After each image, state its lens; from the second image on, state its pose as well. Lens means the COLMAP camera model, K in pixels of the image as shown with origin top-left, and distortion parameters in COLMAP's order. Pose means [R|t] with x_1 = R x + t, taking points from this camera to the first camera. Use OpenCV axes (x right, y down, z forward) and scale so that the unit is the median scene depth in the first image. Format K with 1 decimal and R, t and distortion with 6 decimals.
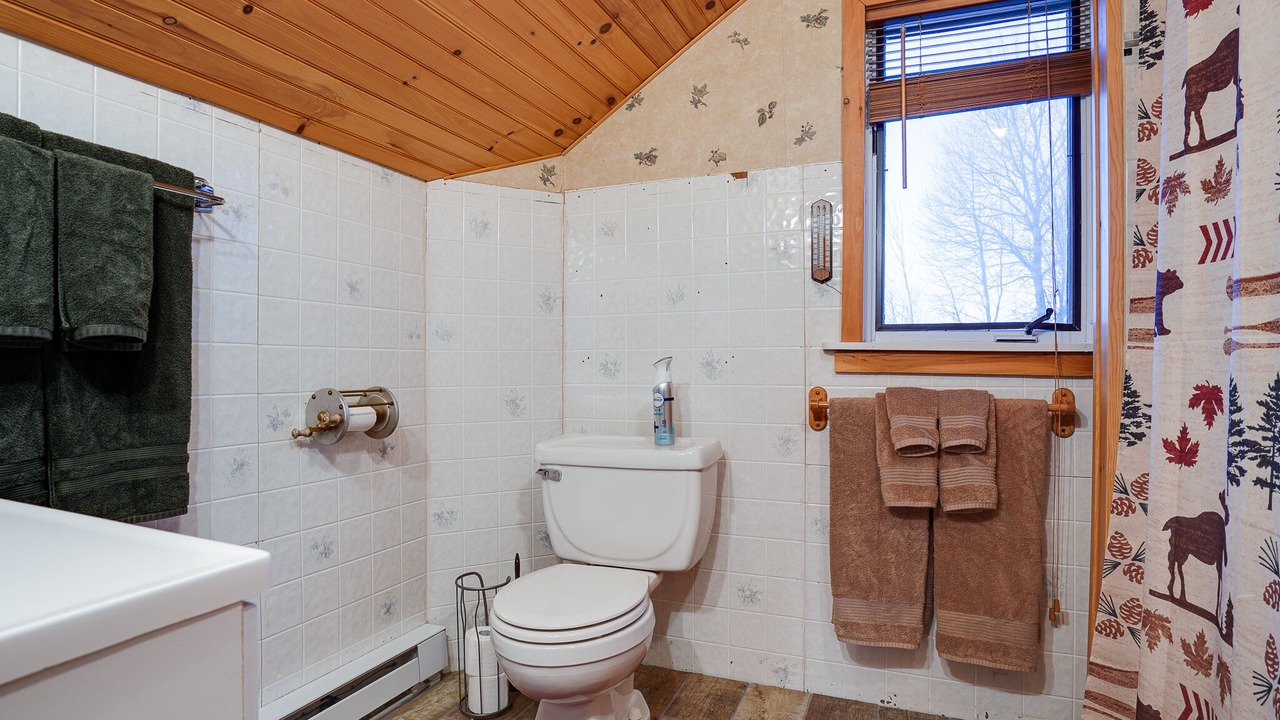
lens RADIAL K [[654.2, 0, 640.0], [0, 654.2, 360.0], [0, 0, 1]] dist [-0.065903, 0.030468]
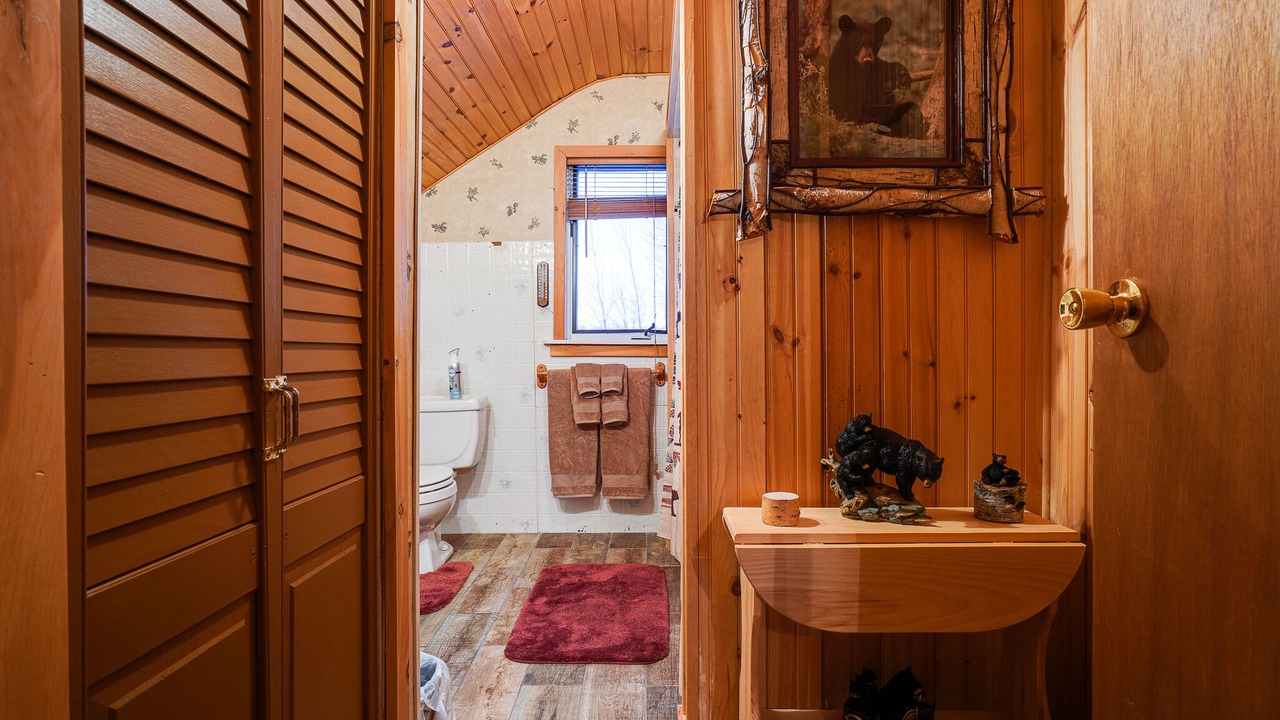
lens RADIAL K [[654.2, 0, 640.0], [0, 654.2, 360.0], [0, 0, 1]] dist [-0.065903, 0.030468]
pose [[0.924847, -0.015388, 0.380029, -0.171843], [0.009694, 0.999810, 0.016893, 0.001305], [-0.380217, -0.011940, 0.924820, -0.820967]]
